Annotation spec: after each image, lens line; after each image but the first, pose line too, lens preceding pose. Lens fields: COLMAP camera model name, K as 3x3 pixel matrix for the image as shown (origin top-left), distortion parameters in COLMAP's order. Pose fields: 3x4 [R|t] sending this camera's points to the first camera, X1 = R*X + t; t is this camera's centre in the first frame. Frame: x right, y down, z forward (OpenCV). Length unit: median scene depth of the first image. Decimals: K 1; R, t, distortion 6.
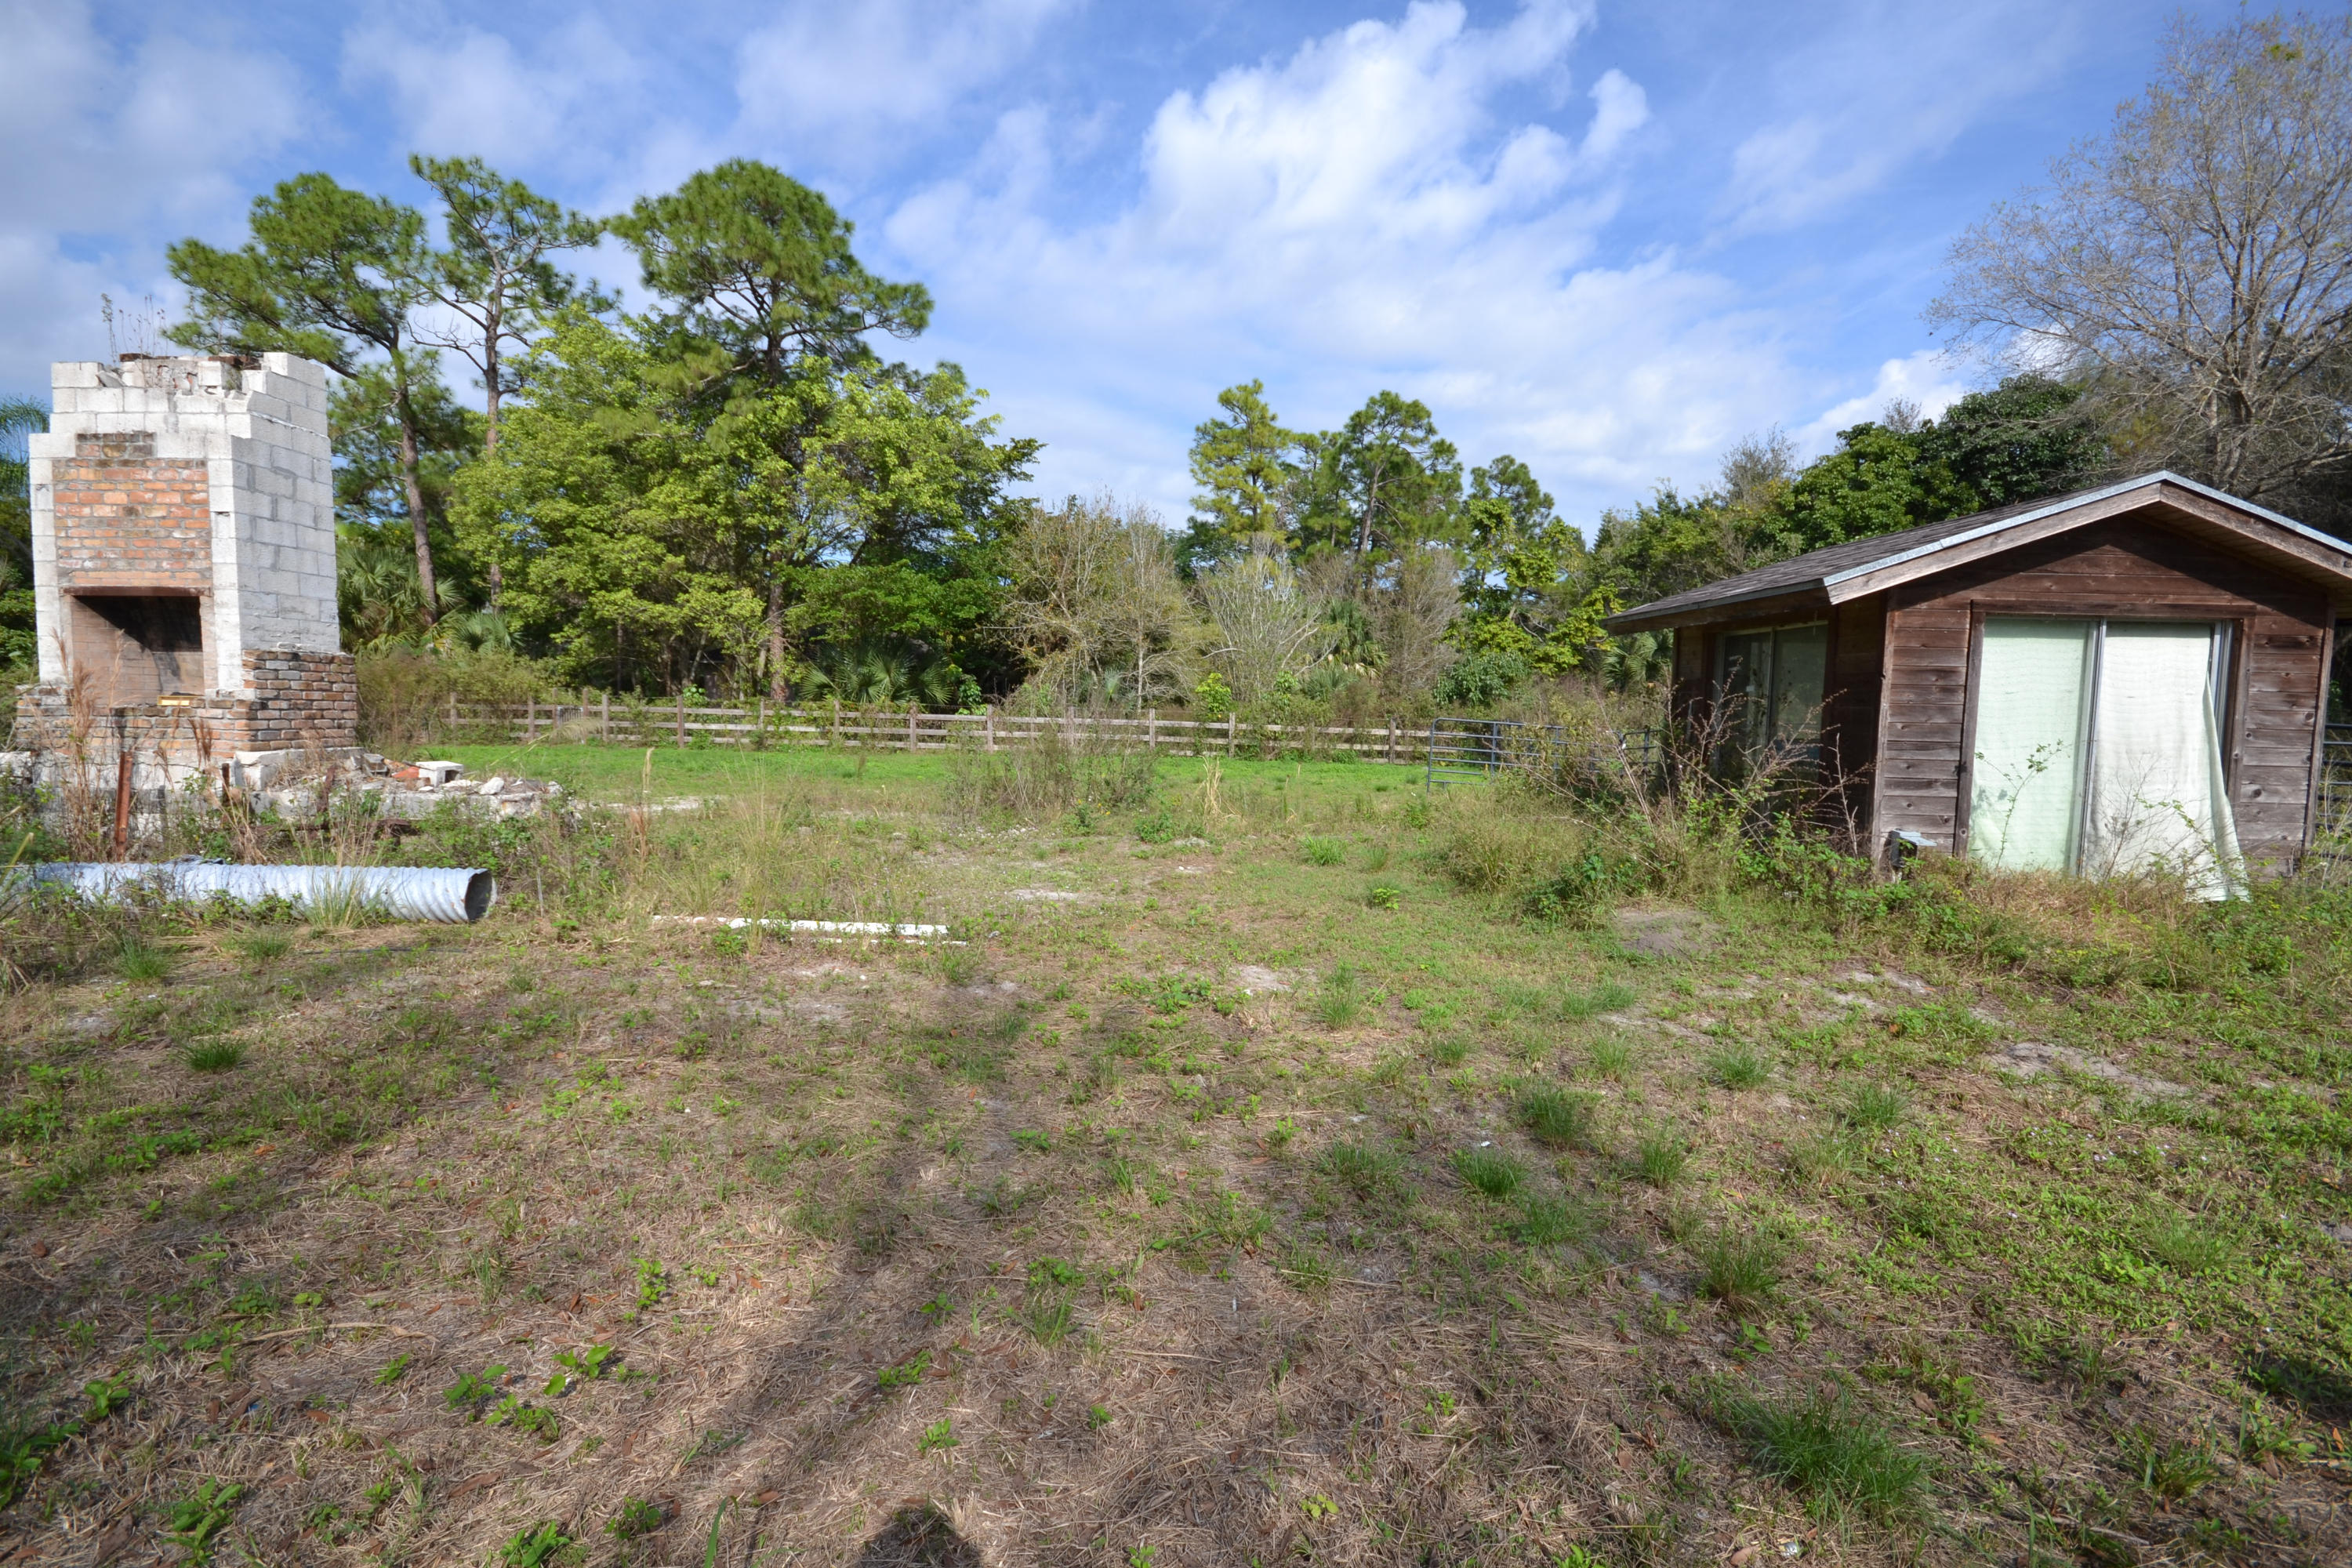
lens RADIAL K [[1050.5, 0, 1115.9], [0, 1050.5, 782.9], [0, 0, 1]] dist [0.012775, -0.013576]
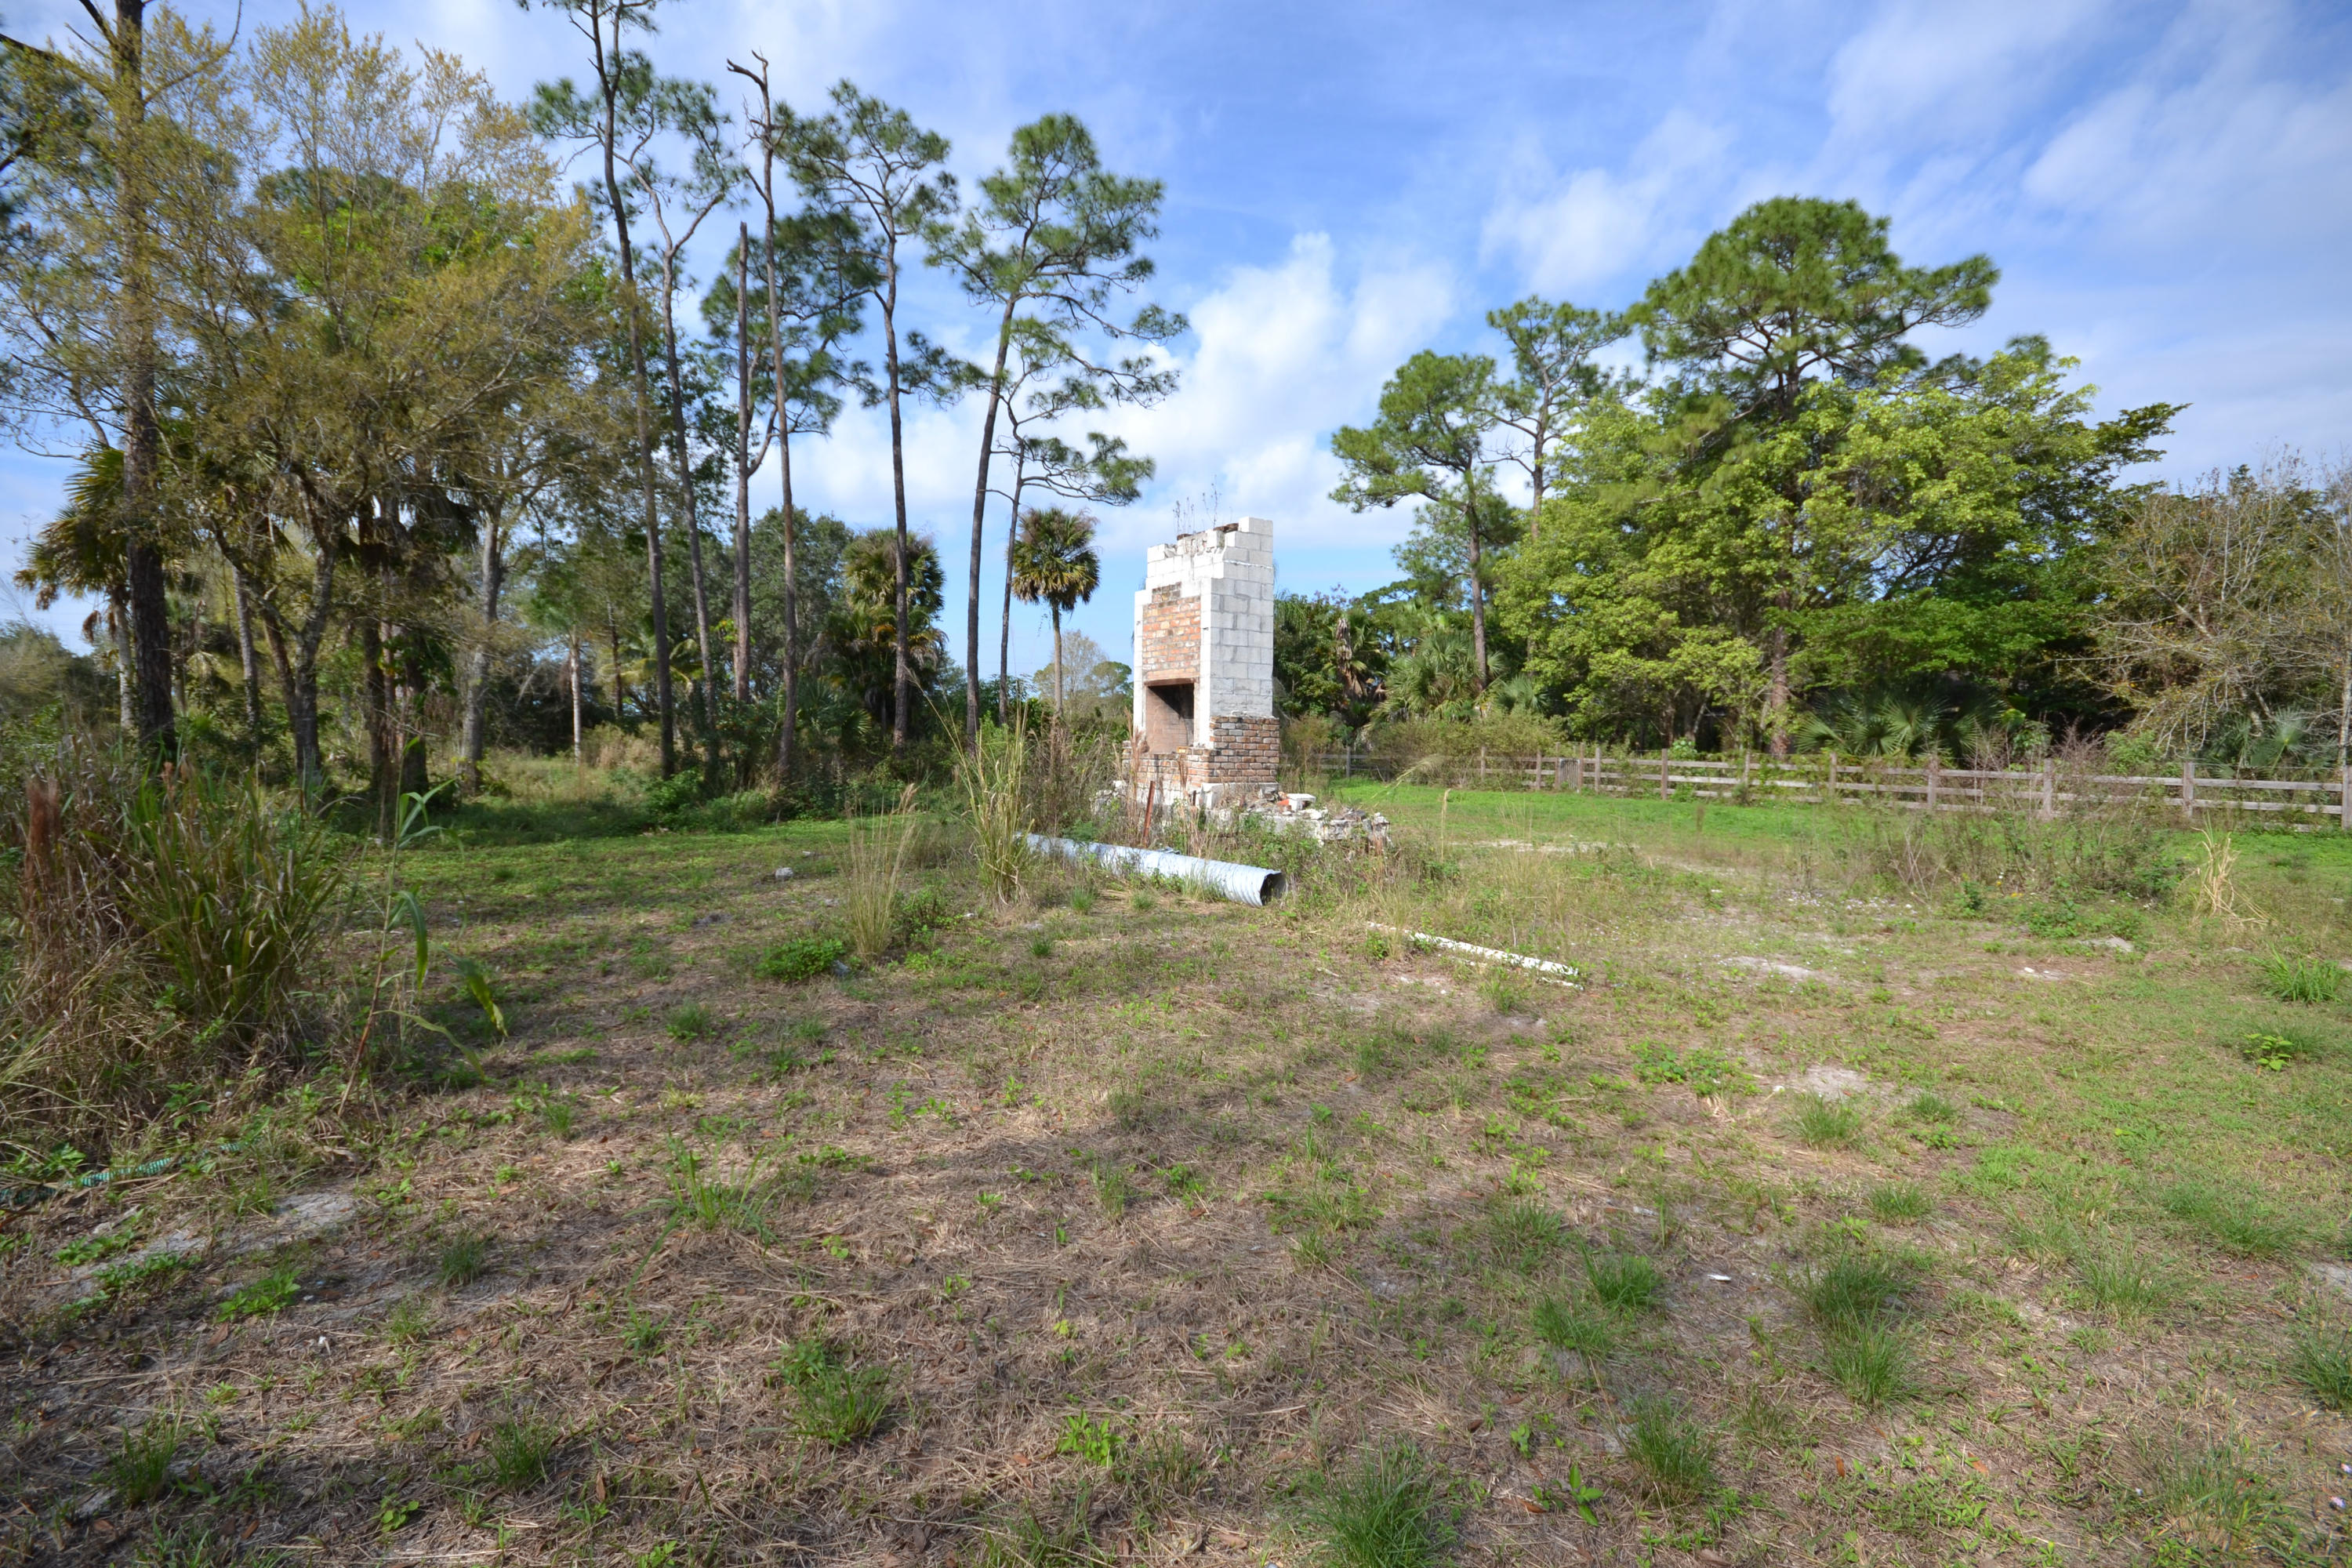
lens RADIAL K [[1050.5, 0, 1190.6], [0, 1050.5, 790.3], [0, 0, 1]] dist [0.012775, -0.013576]
pose [[0.588437, 0.027889, -0.808062, 0.175179], [-0.065462, 0.997767, -0.013233, 0.001187], [0.805889, 0.060684, 0.588949, 0.038374]]
